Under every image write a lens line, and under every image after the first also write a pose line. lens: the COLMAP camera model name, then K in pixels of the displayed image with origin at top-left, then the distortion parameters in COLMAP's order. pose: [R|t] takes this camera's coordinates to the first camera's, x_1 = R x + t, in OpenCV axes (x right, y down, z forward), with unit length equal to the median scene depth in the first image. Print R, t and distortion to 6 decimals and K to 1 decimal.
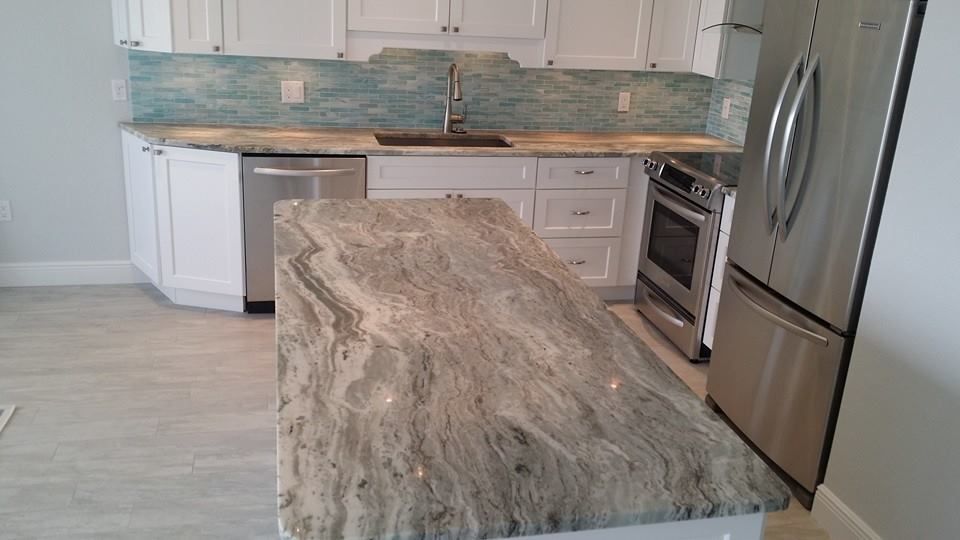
lens RADIAL K [[855.2, 0, 476.8], [0, 855.2, 271.0], [0, 0, 1]] dist [0.019168, -0.000876]
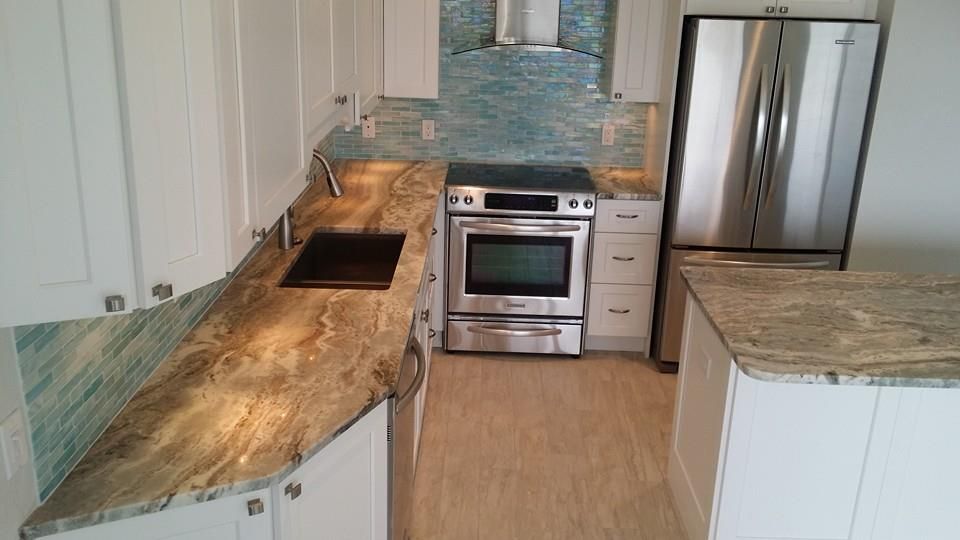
lens RADIAL K [[855.2, 0, 477.3], [0, 855.2, 266.6], [0, 0, 1]] dist [0.019168, -0.000876]
pose [[0.225628, -0.358659, 0.905790, -1.014465], [0.297395, 0.910742, 0.286541, -0.490966], [-0.927711, 0.204726, 0.312152, 1.083853]]
